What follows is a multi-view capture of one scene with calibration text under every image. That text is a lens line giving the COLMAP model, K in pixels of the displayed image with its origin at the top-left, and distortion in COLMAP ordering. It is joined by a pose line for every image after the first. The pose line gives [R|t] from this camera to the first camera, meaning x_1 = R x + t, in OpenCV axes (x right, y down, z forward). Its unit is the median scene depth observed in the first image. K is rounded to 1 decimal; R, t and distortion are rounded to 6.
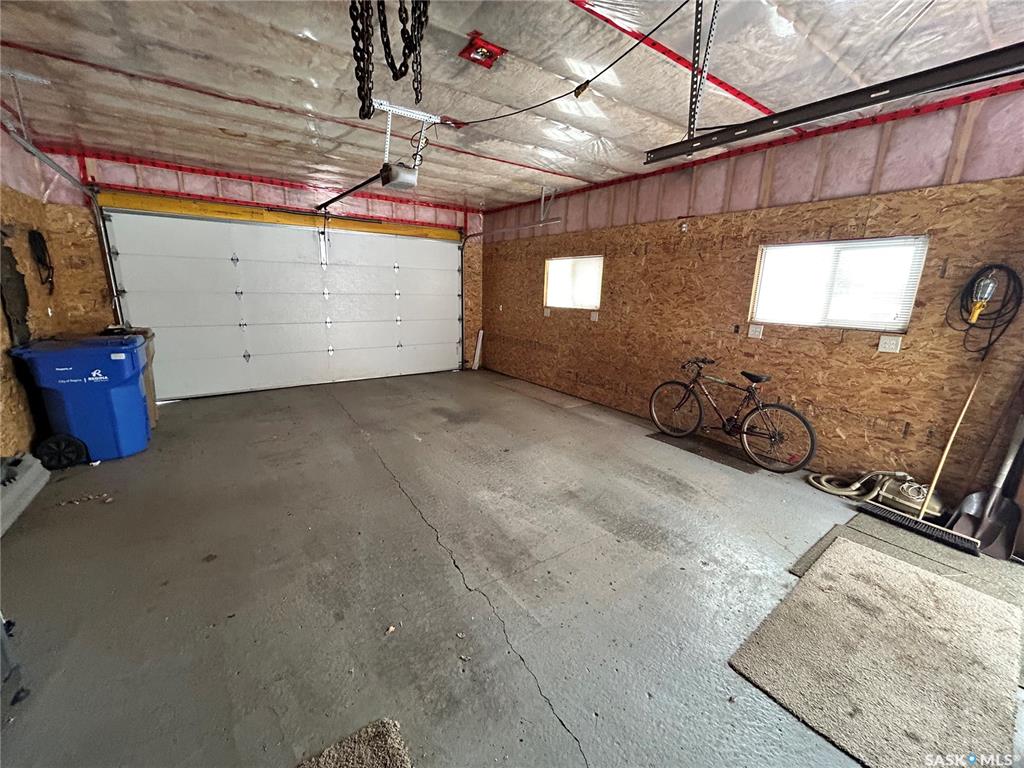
lens RADIAL K [[410.3, 0, 511.0], [0, 410.3, 385.0], [0, 0, 1]] dist [-0.002229, 0.000454]
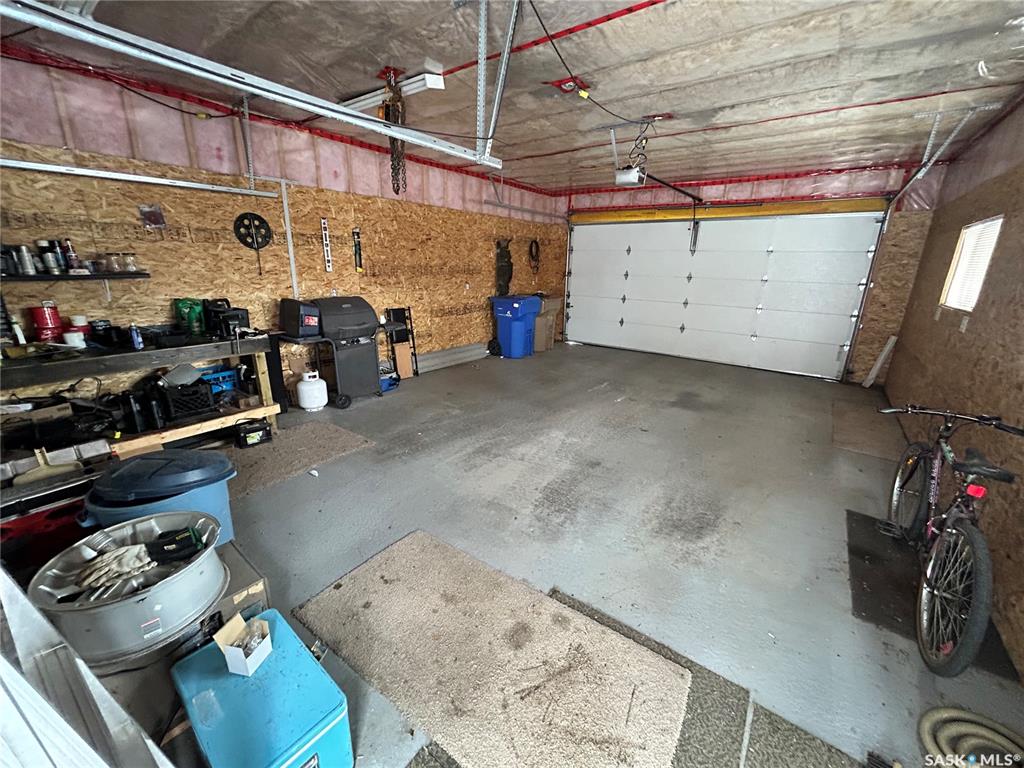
lens RADIAL K [[410.3, 0, 511.2], [0, 410.3, 384.7], [0, 0, 1]] dist [-0.002229, 0.000454]
pose [[0.304841, 0.256943, -0.917089, 0.679554], [-0.234872, 0.953462, 0.189063, -0.055000], [0.922988, 0.157765, 0.351003, 0.269880]]
